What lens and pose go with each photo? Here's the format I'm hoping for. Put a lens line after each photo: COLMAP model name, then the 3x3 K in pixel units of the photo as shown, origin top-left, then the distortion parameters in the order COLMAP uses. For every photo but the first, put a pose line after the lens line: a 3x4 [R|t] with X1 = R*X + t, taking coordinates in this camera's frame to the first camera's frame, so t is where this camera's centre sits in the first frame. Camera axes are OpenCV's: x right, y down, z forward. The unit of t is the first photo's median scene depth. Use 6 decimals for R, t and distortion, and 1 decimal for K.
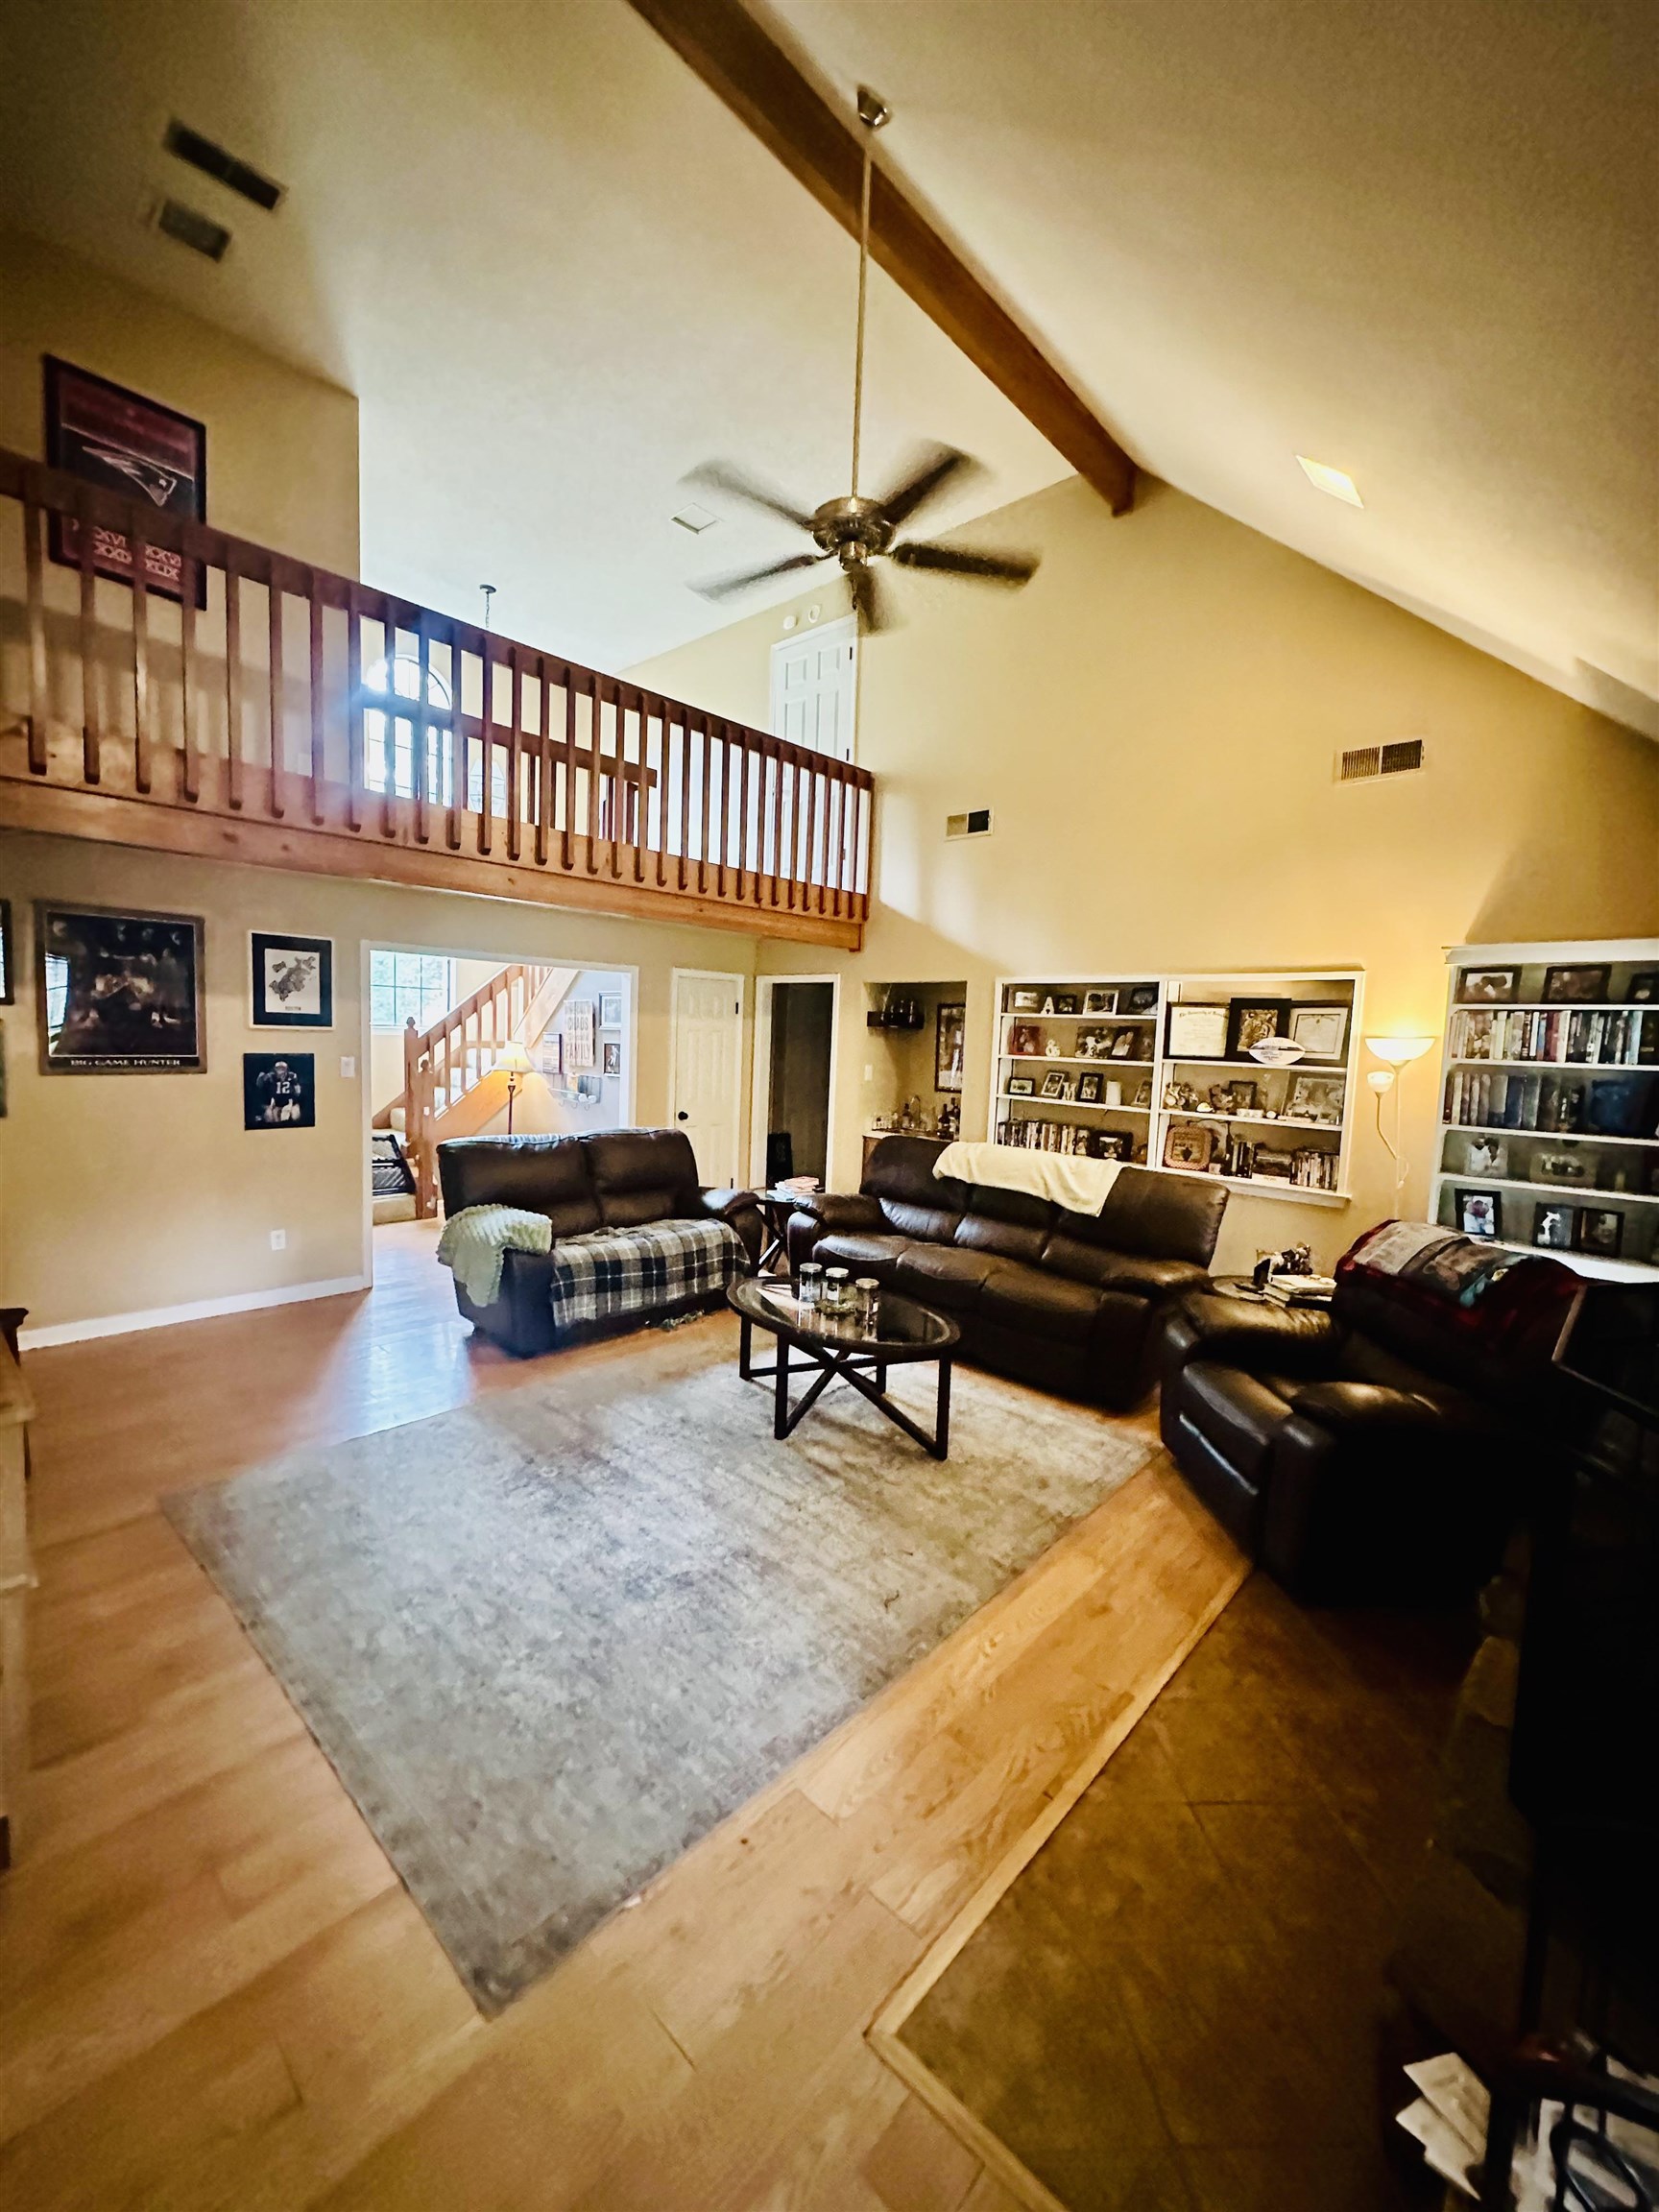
lens RADIAL K [[884.9, 0, 834.4], [0, 884.9, 1103.5], [0, 0, 1]] dist [0.001973, 0.000194]
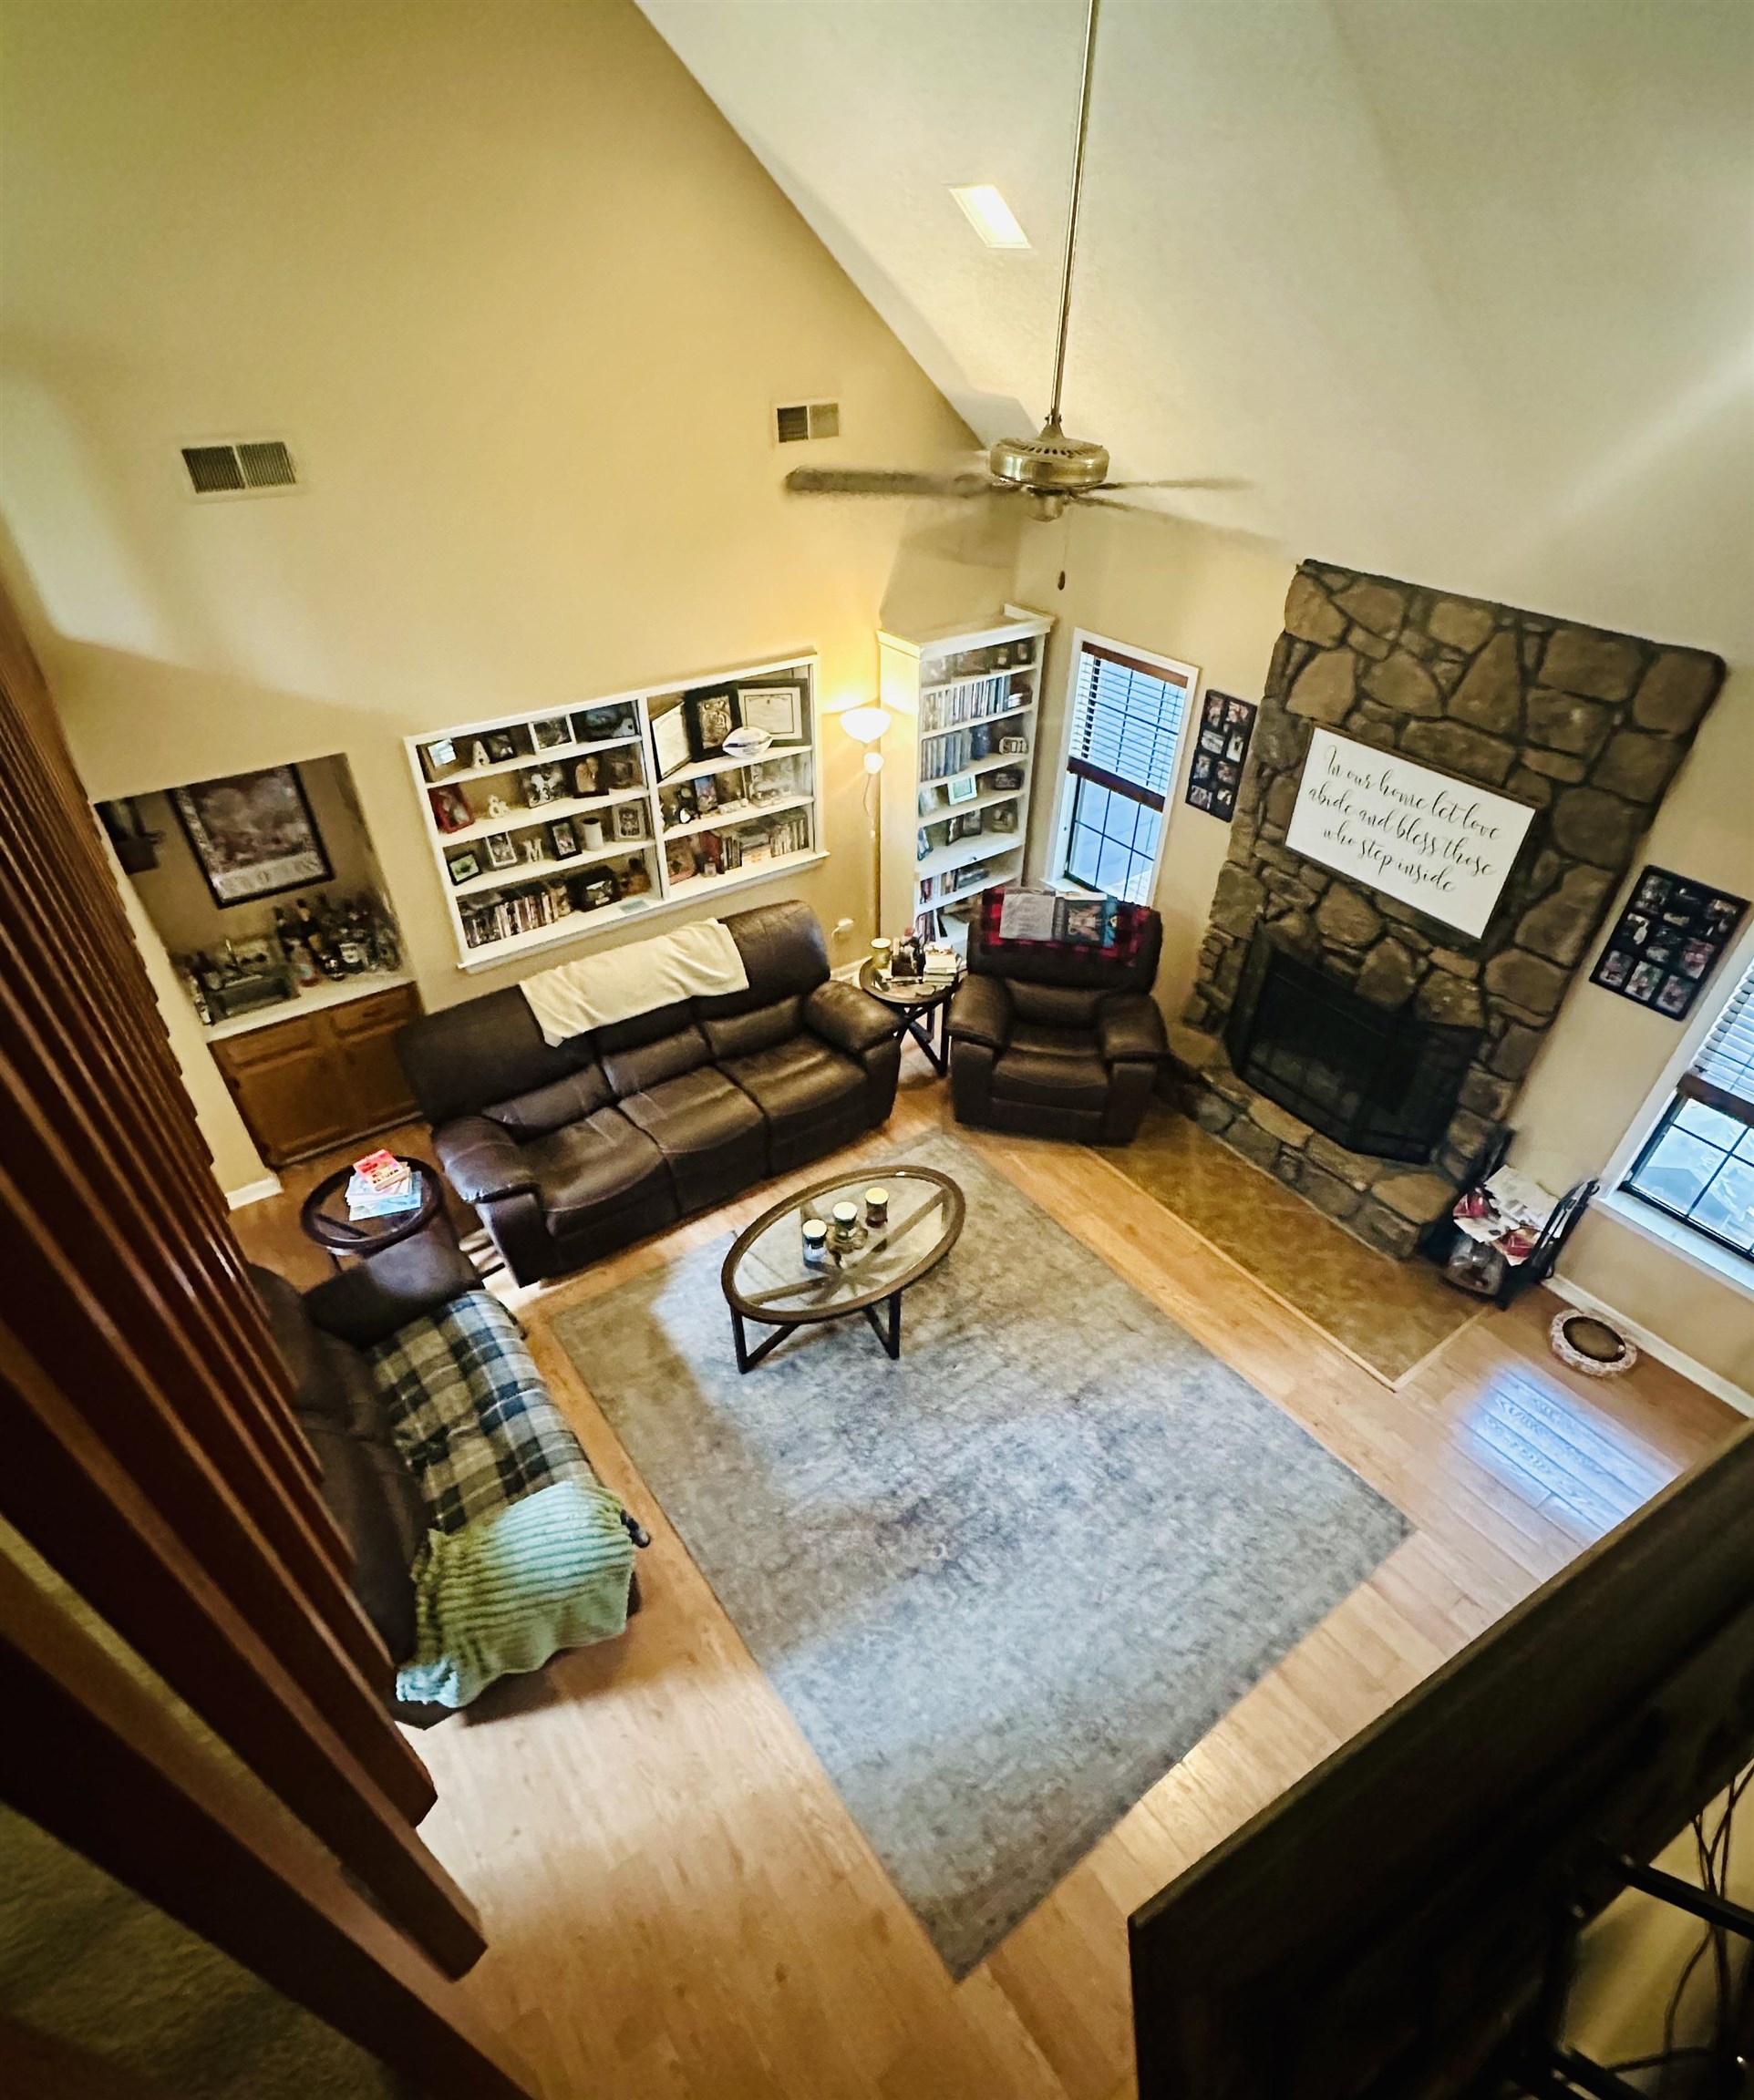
lens RADIAL K [[1061.4, 0, 897.4], [0, 1061.4, 1107.3], [0, 0, 1]] dist [-0.005766, -0.000414]
pose [[0.194485, -0.650881, 0.733846, -0.638065], [0.068321, 0.755303, 0.651805, -0.542441], [-0.978523, -0.076629, 0.191364, 0.612843]]
